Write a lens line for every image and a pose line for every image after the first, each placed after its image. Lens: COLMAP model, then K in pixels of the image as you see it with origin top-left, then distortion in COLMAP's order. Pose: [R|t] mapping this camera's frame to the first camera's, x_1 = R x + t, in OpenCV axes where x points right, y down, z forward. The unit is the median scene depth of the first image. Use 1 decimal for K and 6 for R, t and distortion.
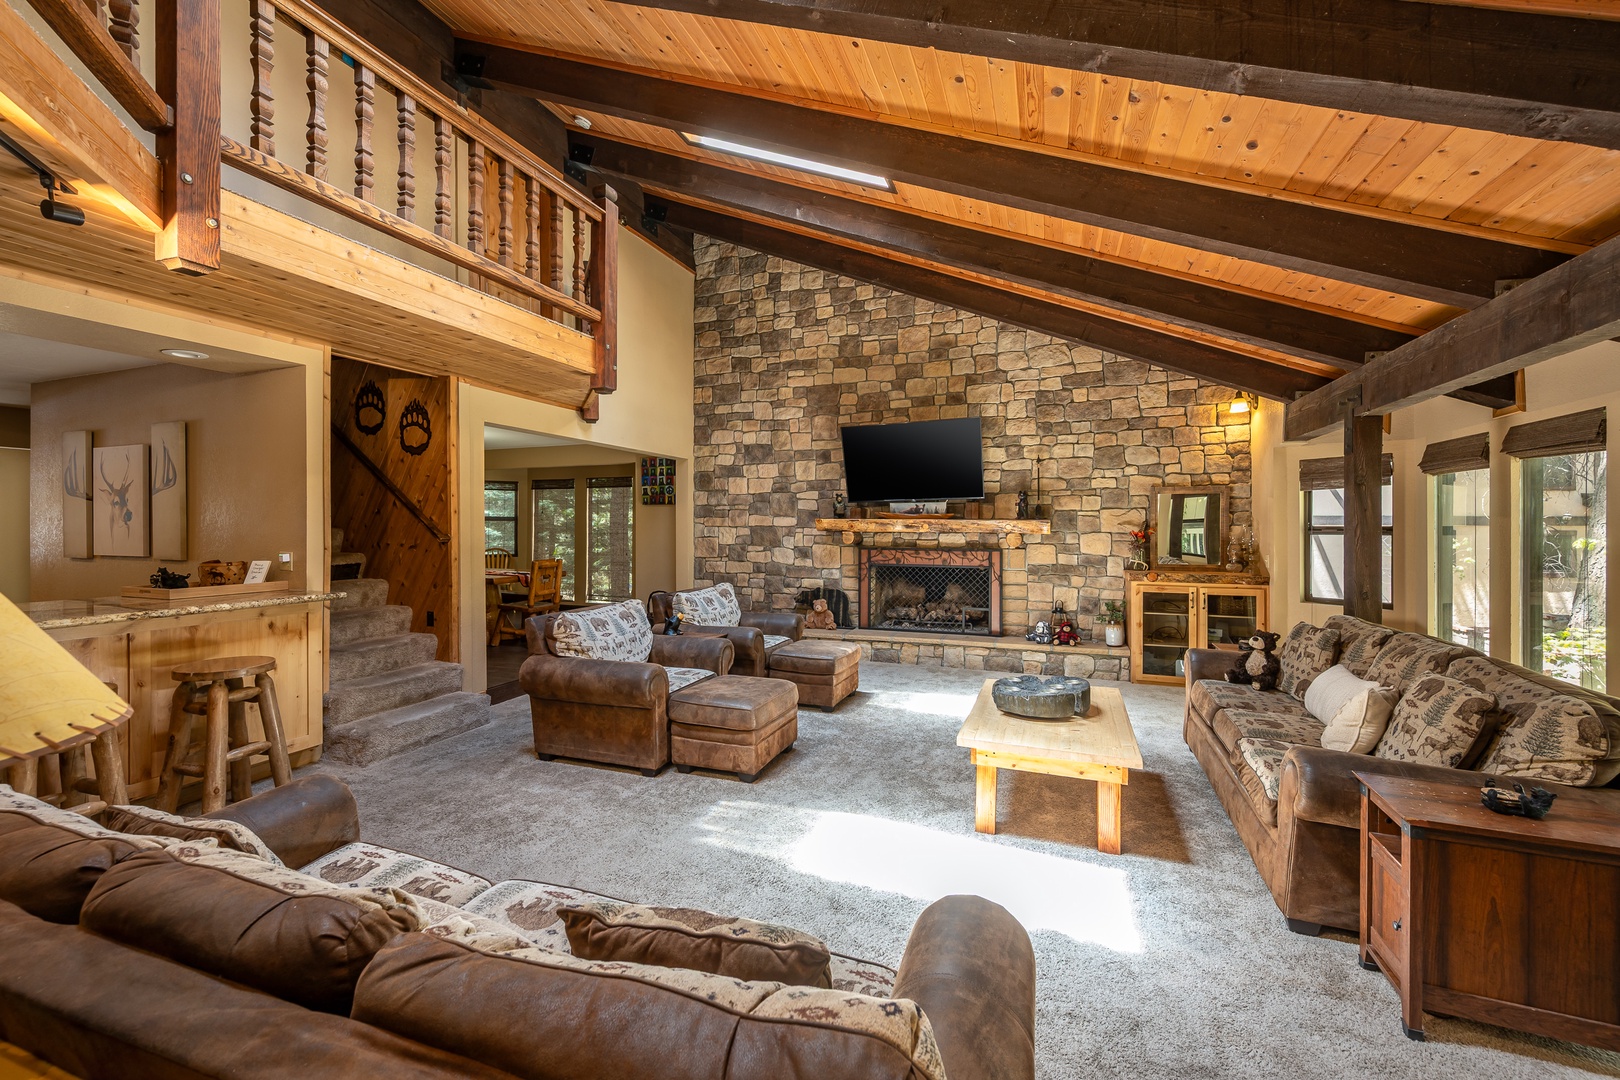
lens RADIAL K [[647.8, 0, 807.8], [0, 647.8, 522.8], [0, 0, 1]] dist [-0.000786, -0.000057]
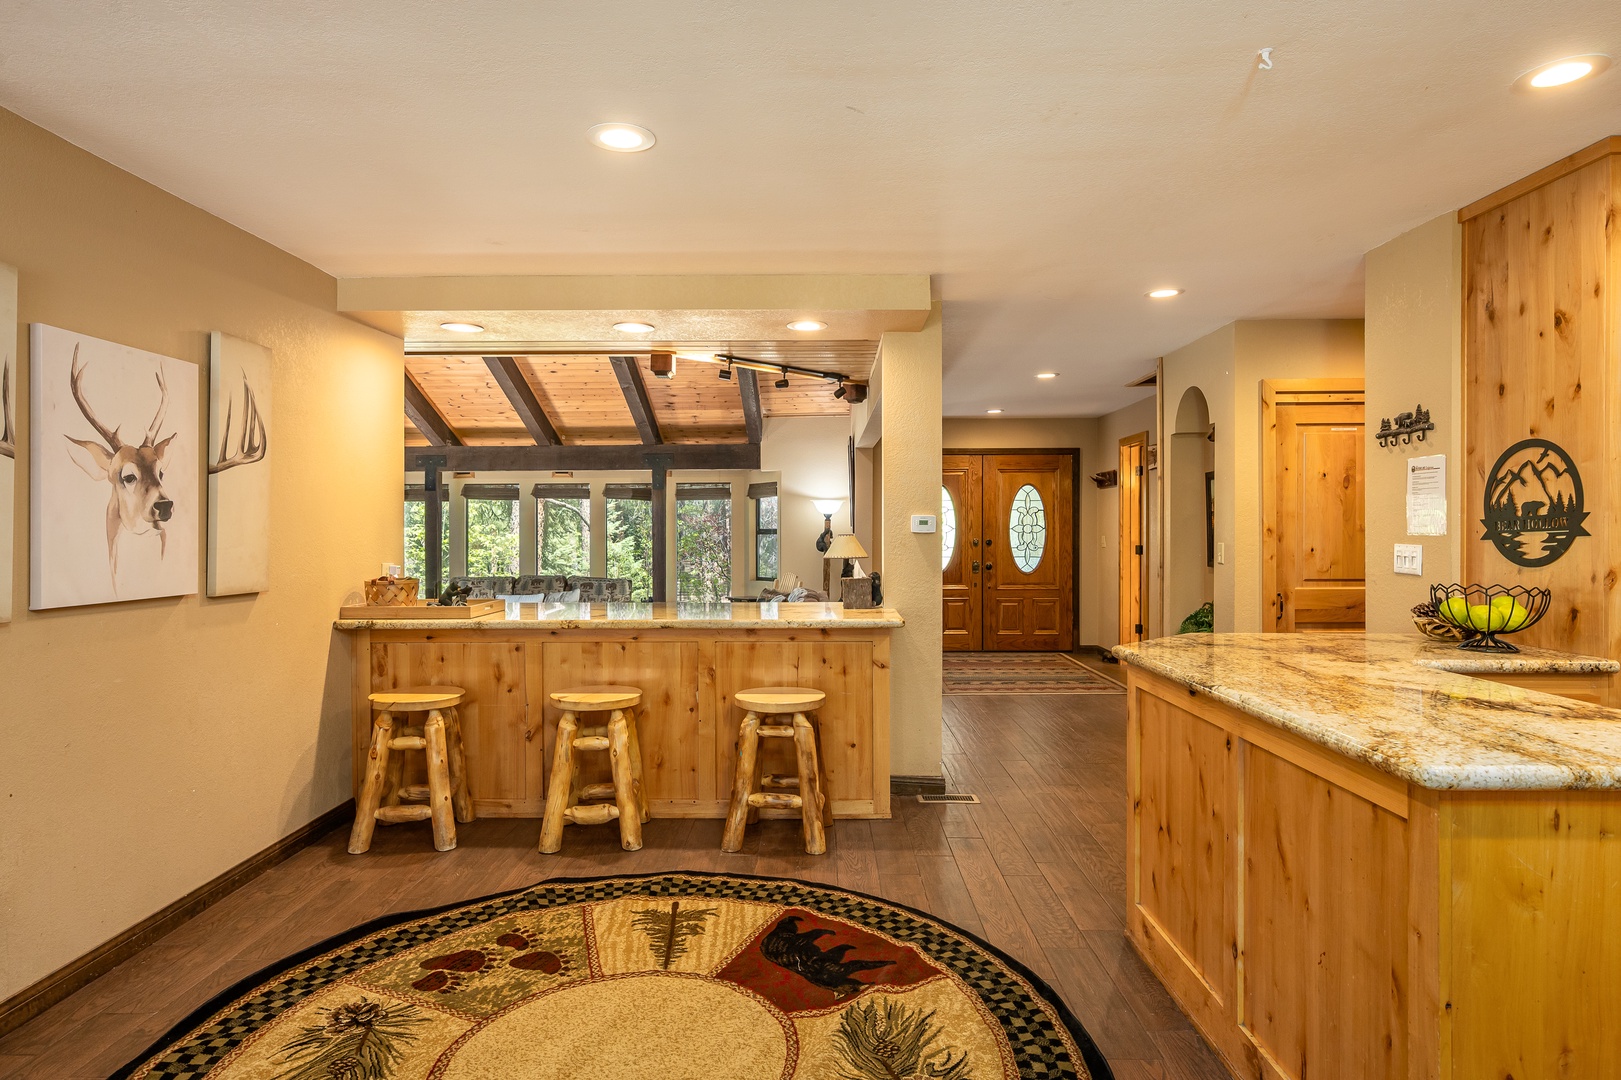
lens RADIAL K [[916.1, 0, 810.0], [0, 916.1, 530.8], [0, 0, 1]] dist [0.006731, 0.000419]
pose [[-0.338780, -0.010895, 0.940802, -1.599879], [0.004160, 0.999906, 0.013077, -0.001219], [-0.940856, 0.008345, -0.338703, 0.694600]]
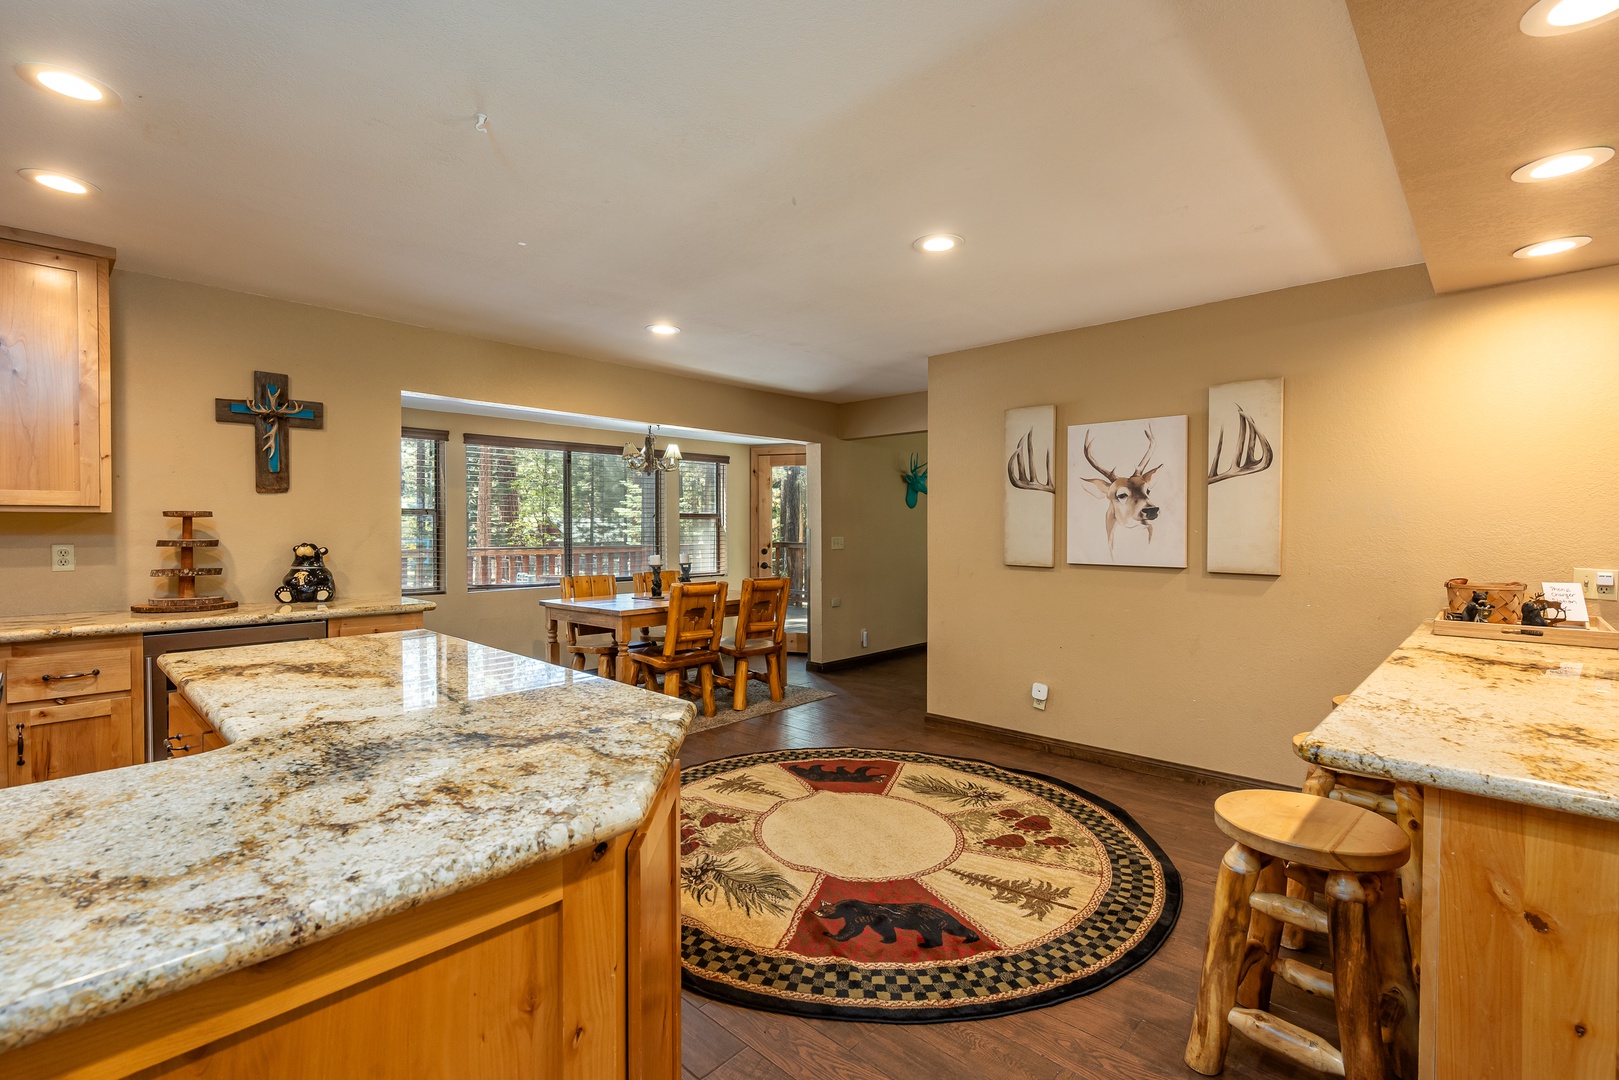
lens RADIAL K [[741.9, 0, 810.5], [0, 741.9, 539.2], [0, 0, 1]] dist [-0.002052, 0.000145]
pose [[0.921272, -0.000265, -0.388919, -0.948673], [0.002045, 0.999989, 0.004163, 0.014427], [0.388914, -0.004630, 0.921262, 0.049755]]
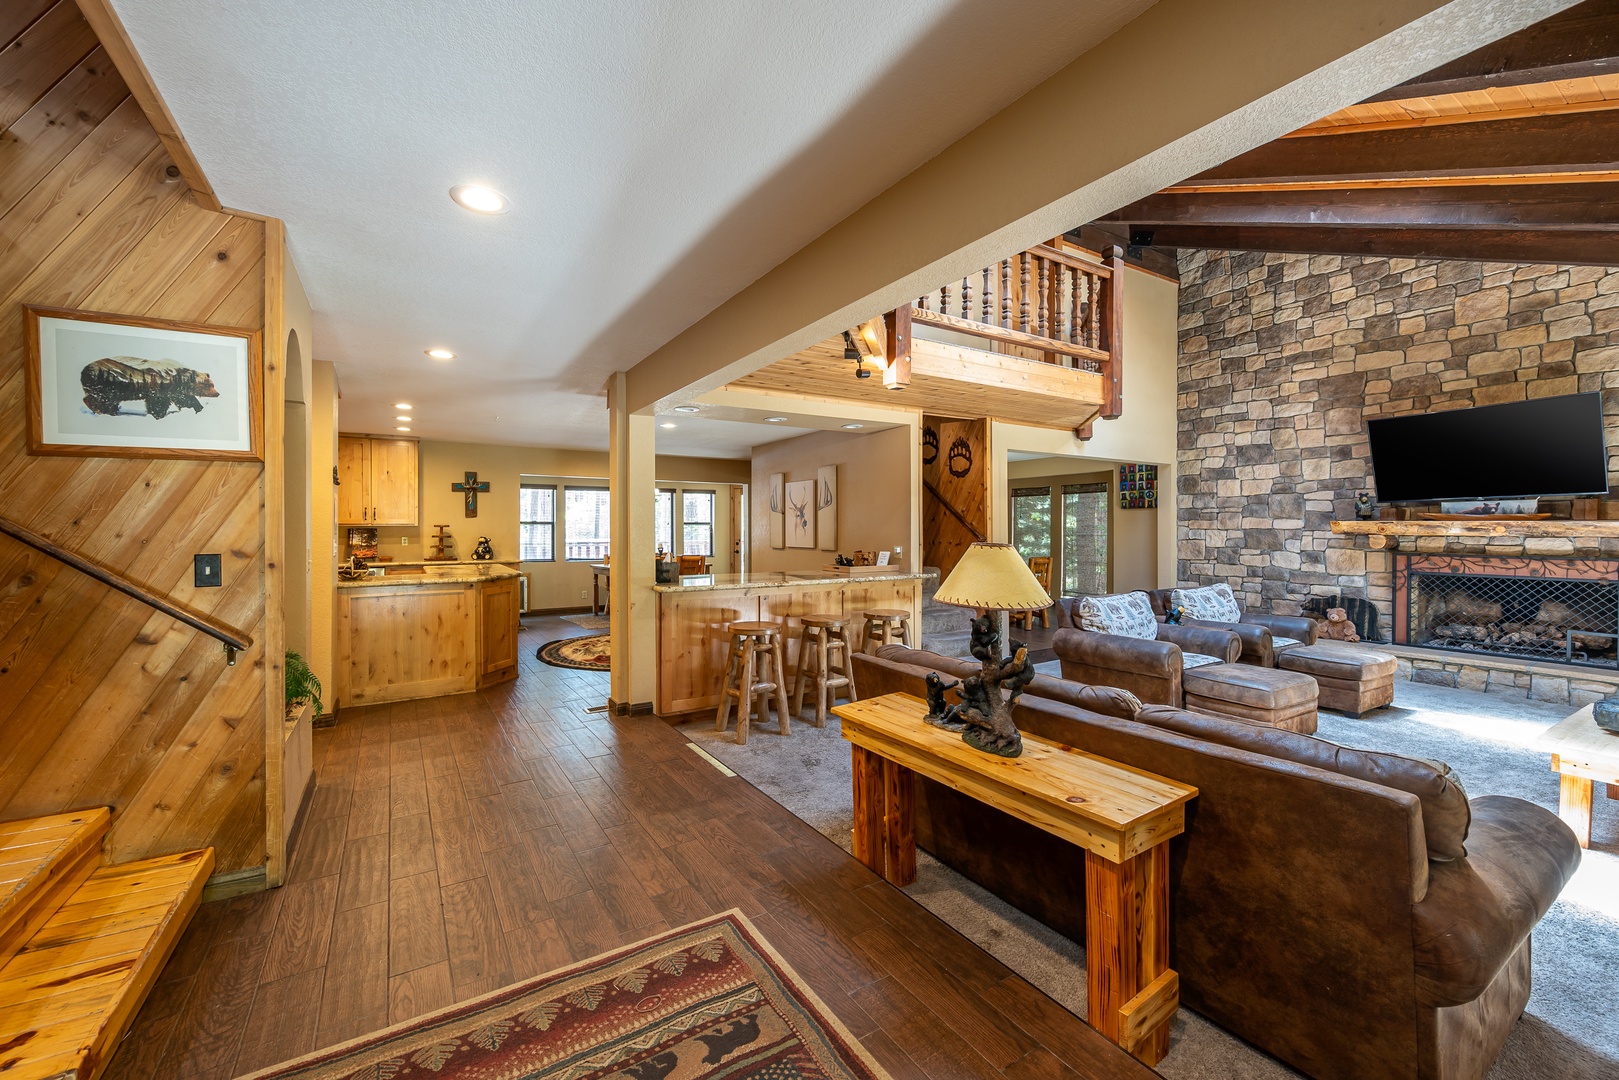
lens RADIAL K [[647.4, 0, 806.1], [0, 647.4, 530.2], [0, 0, 1]] dist [-0.000786, -0.000057]
pose [[0.794285, 0.000937, -0.607545, -0.031248], [0.004342, 0.999965, 0.007220, -0.004360], [0.607530, -0.008373, 0.794253, -0.282924]]
